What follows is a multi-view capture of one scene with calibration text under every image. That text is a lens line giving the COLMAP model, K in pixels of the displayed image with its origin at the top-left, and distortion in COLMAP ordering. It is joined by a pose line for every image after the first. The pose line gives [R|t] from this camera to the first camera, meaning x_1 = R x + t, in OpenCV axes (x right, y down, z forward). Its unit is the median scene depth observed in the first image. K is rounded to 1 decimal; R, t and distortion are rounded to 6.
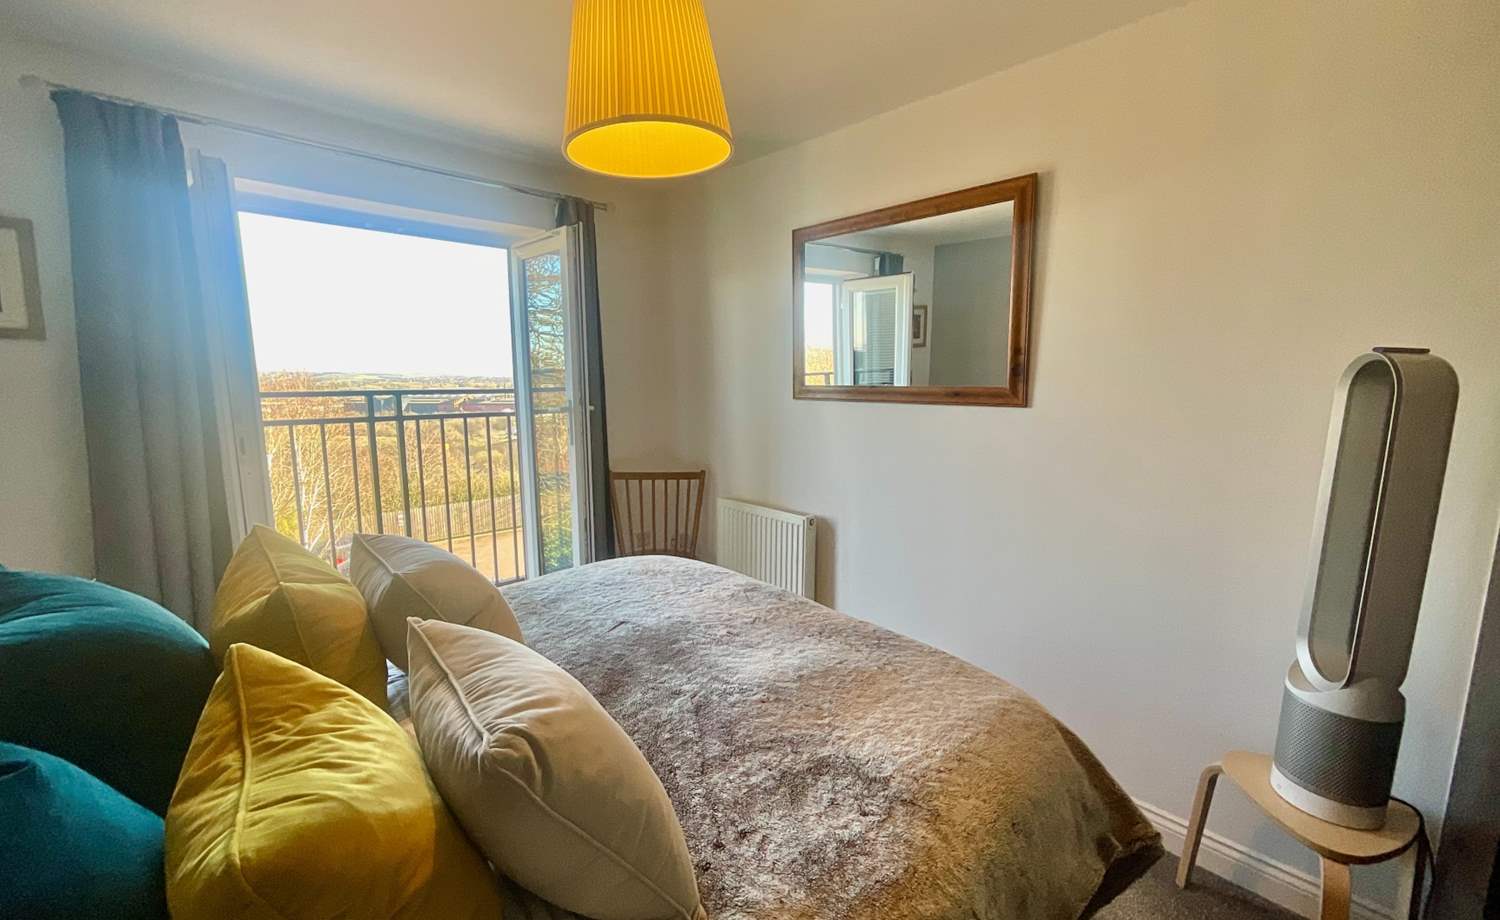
lens RADIAL K [[605.9, 0, 750.9], [0, 605.9, 463.4], [0, 0, 1]] dist [-0.004181, 0.000150]
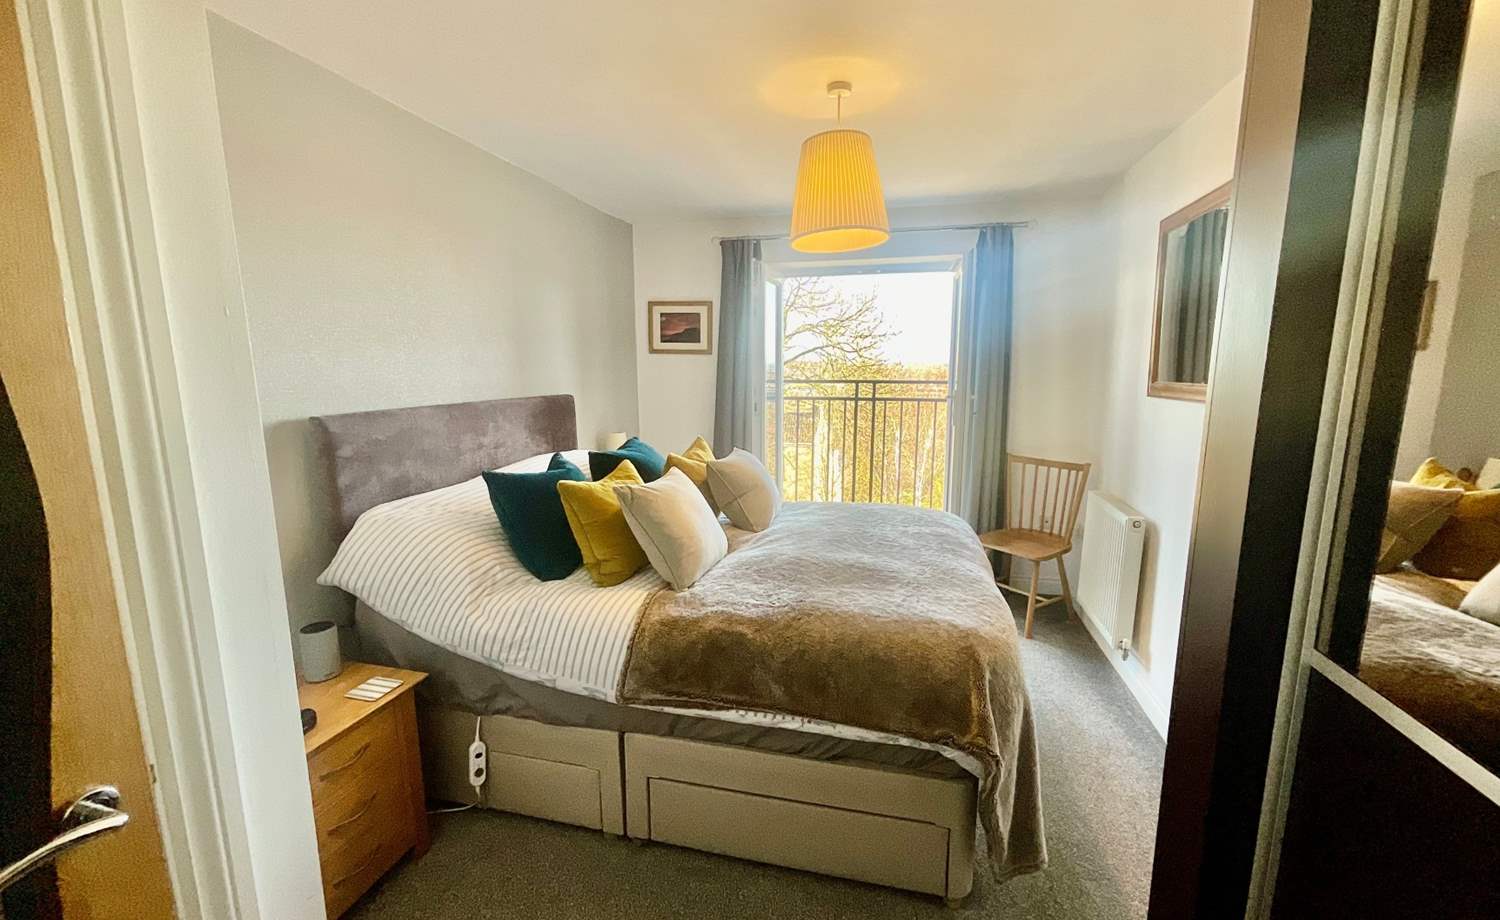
lens RADIAL K [[605.9, 0, 744.9], [0, 605.9, 461.5], [0, 0, 1]] dist [-0.004181, 0.000150]
pose [[0.537174, 0.128691, -0.833596, 0.496484], [-0.115172, 0.990227, 0.078655, -0.005259], [0.835572, 0.053755, 0.546745, -0.054523]]
